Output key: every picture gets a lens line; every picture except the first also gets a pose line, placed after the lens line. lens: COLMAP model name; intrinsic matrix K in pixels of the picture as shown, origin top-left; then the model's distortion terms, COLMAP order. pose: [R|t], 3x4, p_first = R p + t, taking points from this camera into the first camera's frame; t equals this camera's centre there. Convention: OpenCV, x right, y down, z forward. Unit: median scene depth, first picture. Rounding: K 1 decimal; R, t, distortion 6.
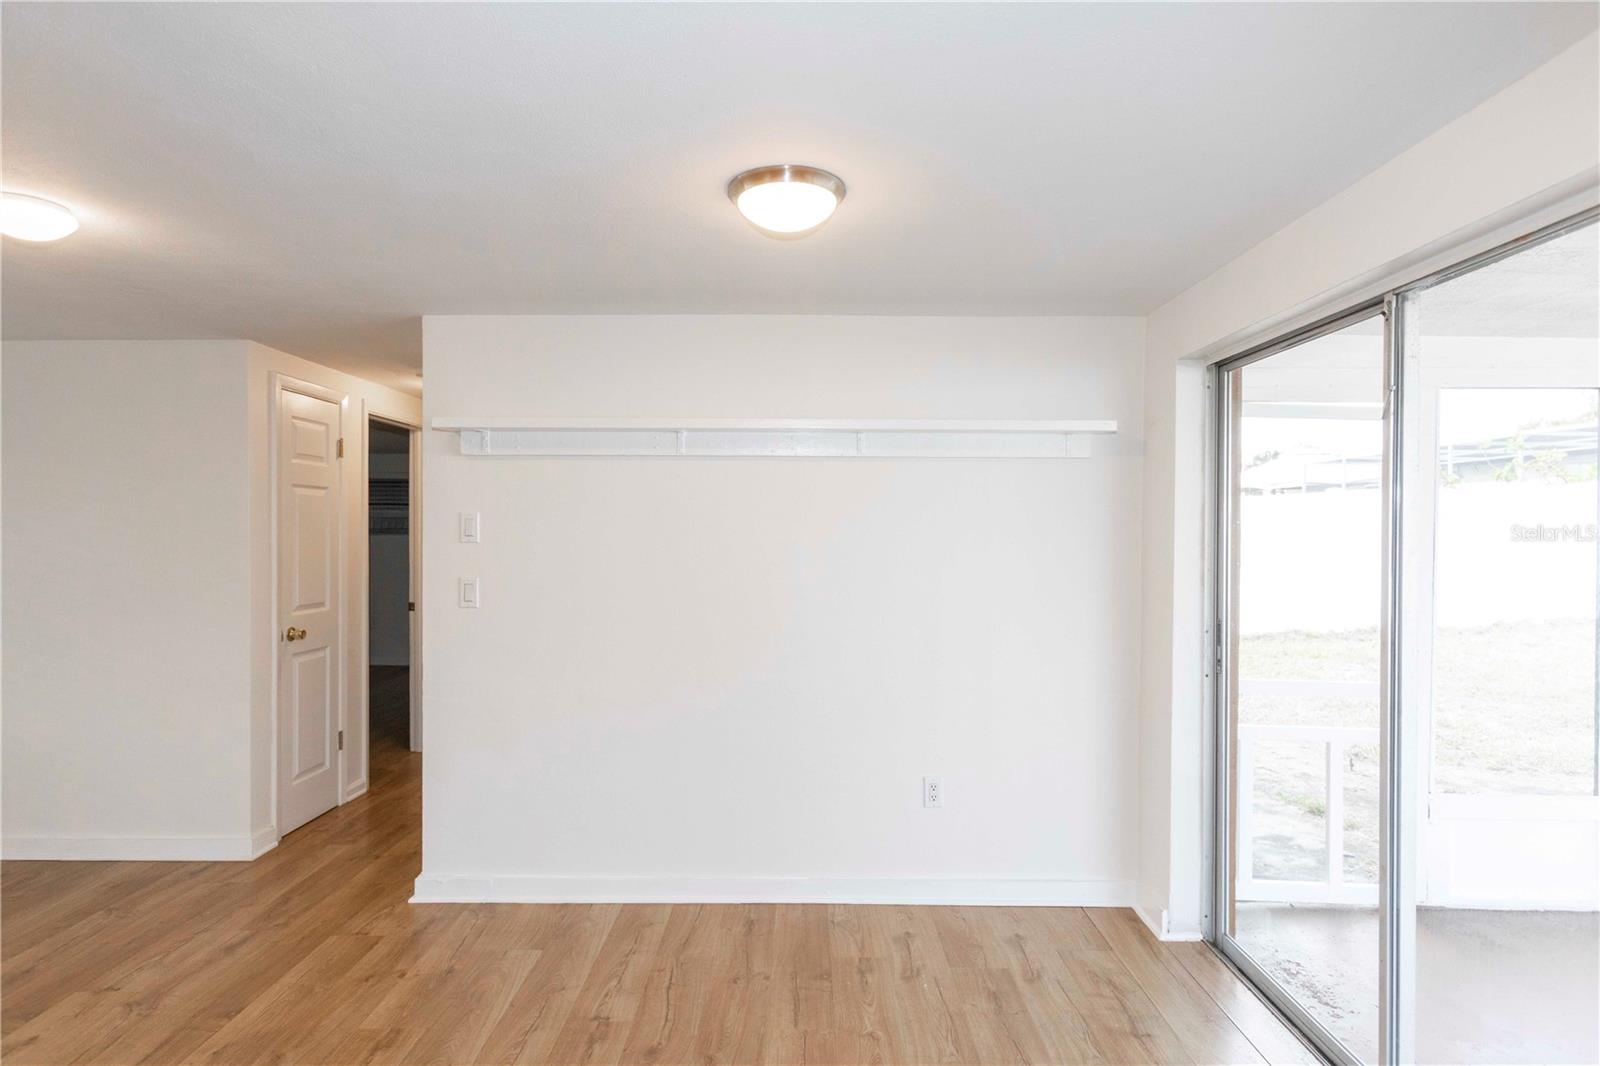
lens RADIAL K [[847.6, 0, 803.7], [0, 847.6, 535.7], [0, 0, 1]] dist [-0.015951, 0.000357]
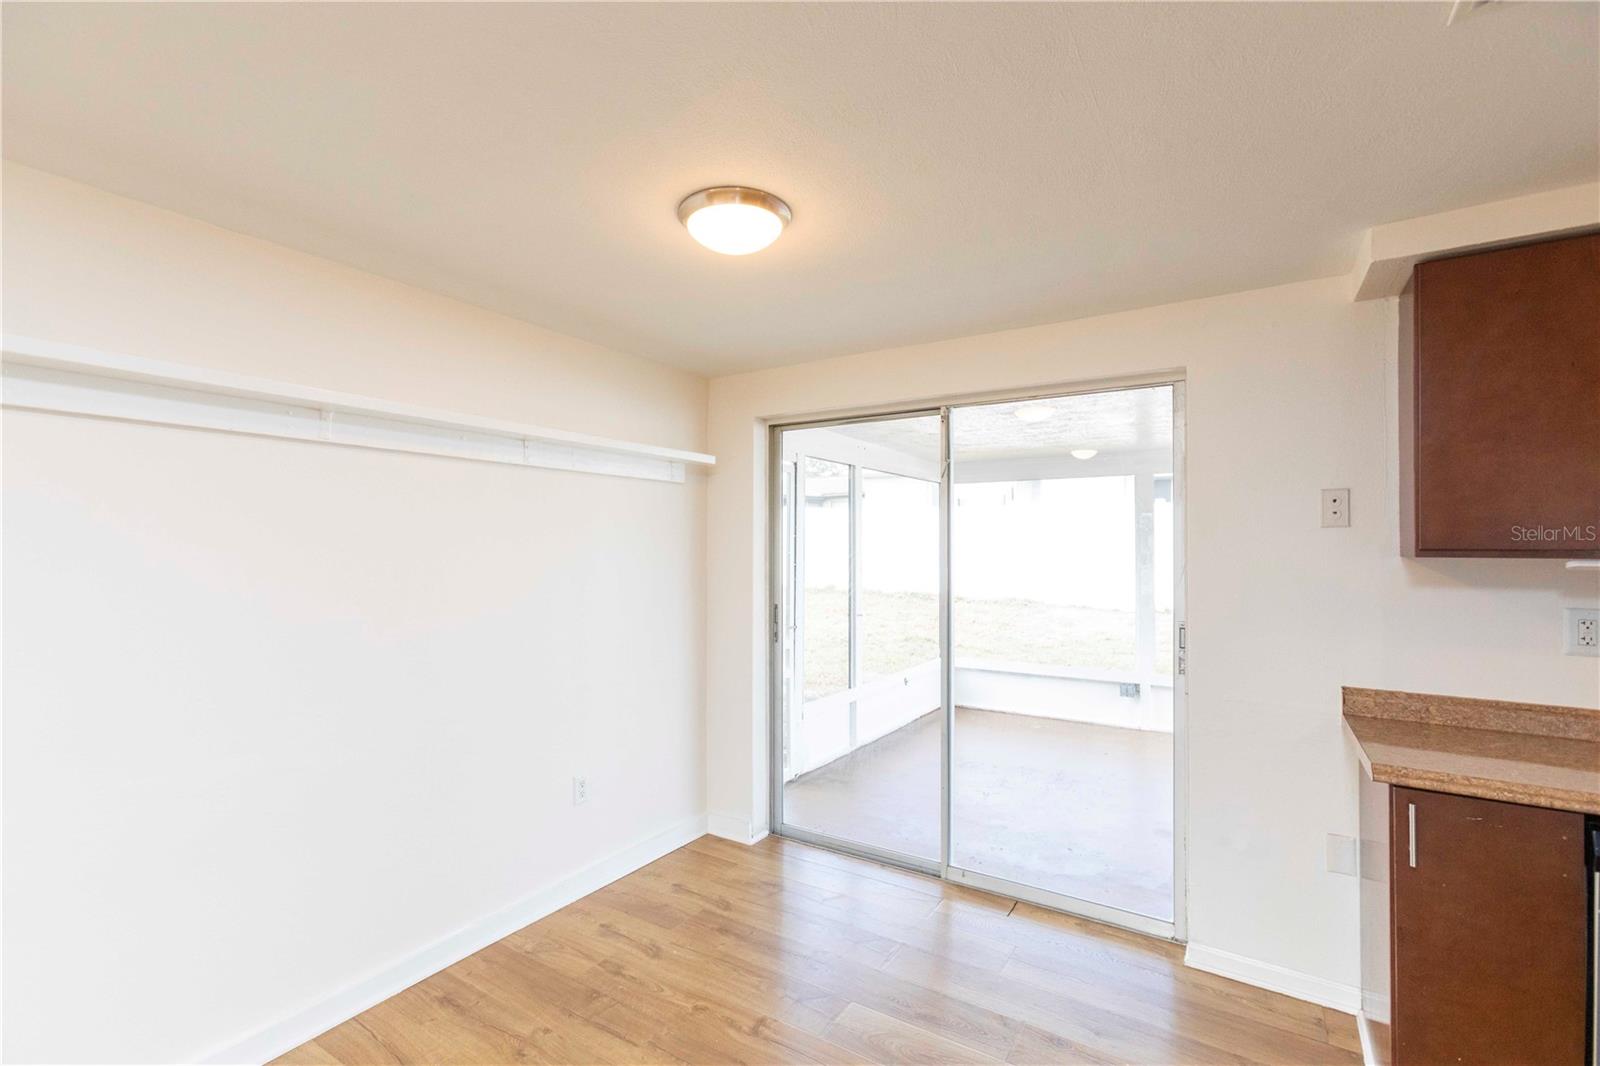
lens RADIAL K [[710.9, 0, 797.6], [0, 710.9, 544.3], [0, 0, 1]] dist [-0.004172, 0.007256]
pose [[0.532436, -0.001143, 0.846470, -0.497066], [0.007278, 0.999968, -0.003227, 0.003193], [-0.846439, 0.007879, 0.532427, 0.325723]]
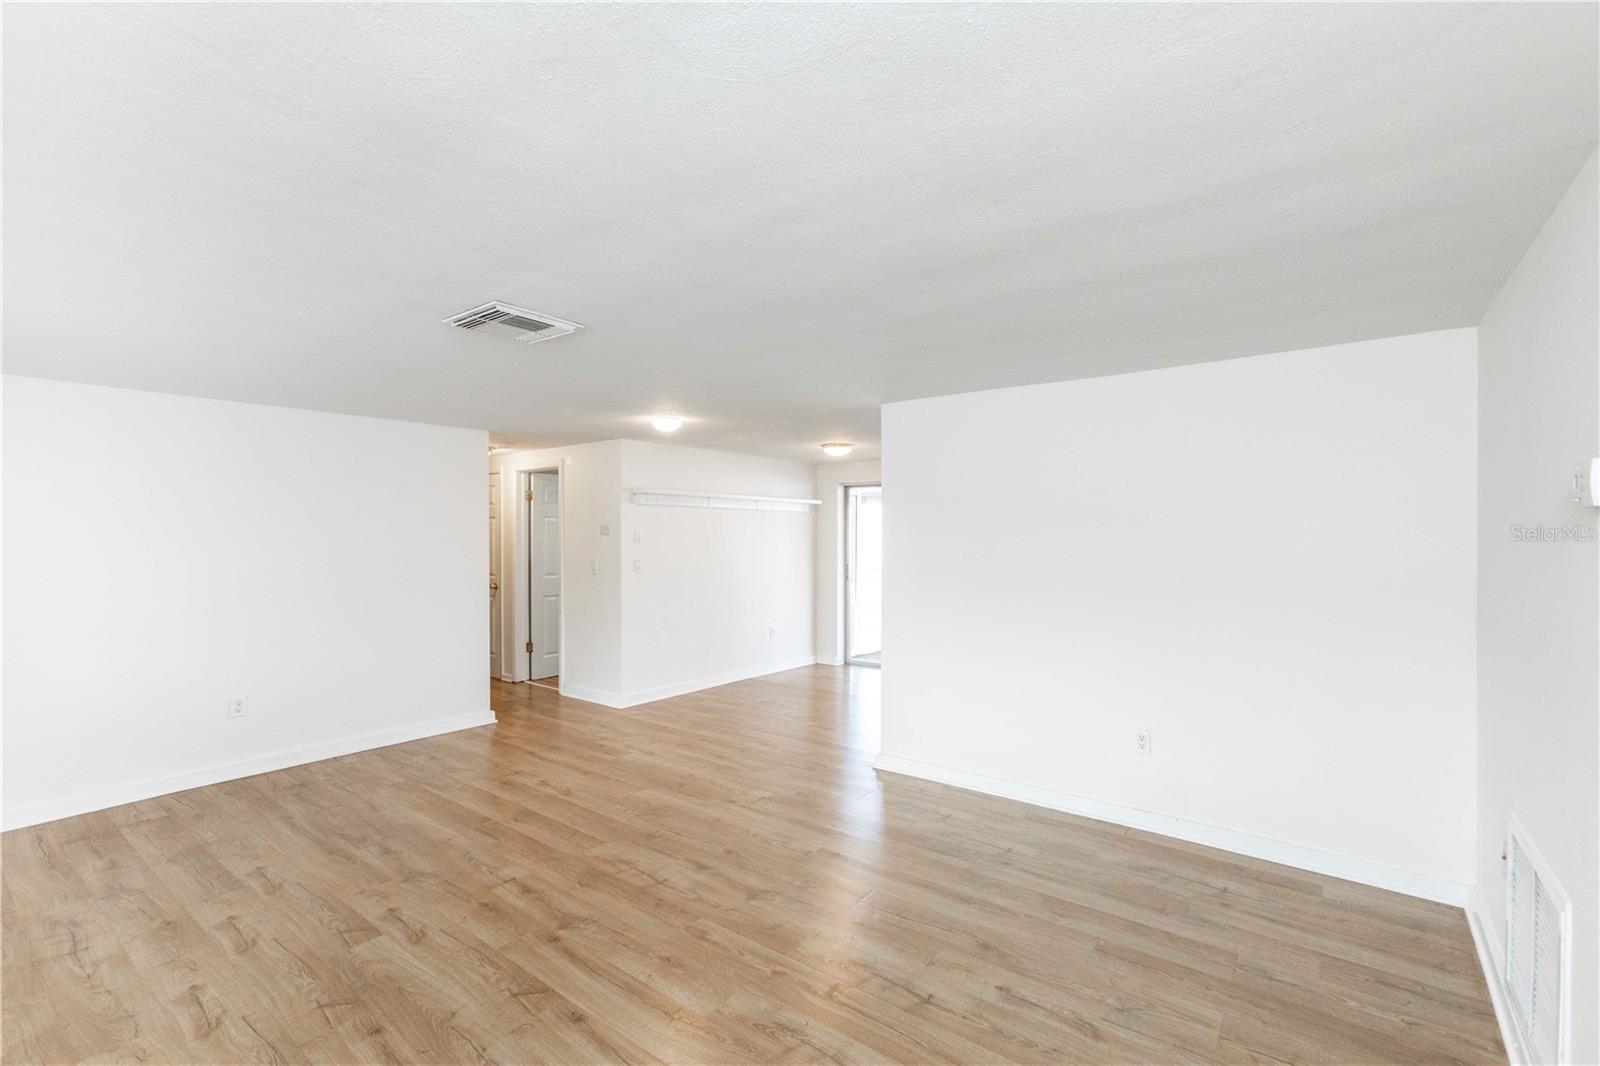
lens RADIAL K [[710.9, 0, 797.6], [0, 710.9, 544.3], [0, 0, 1]] dist [-0.004172, 0.007256]
pose [[0.617554, -0.007433, 0.786494, -1.753239], [0.006748, 0.999969, 0.004153, 0.008253], [-0.786500, 0.002742, 0.617584, -0.533272]]
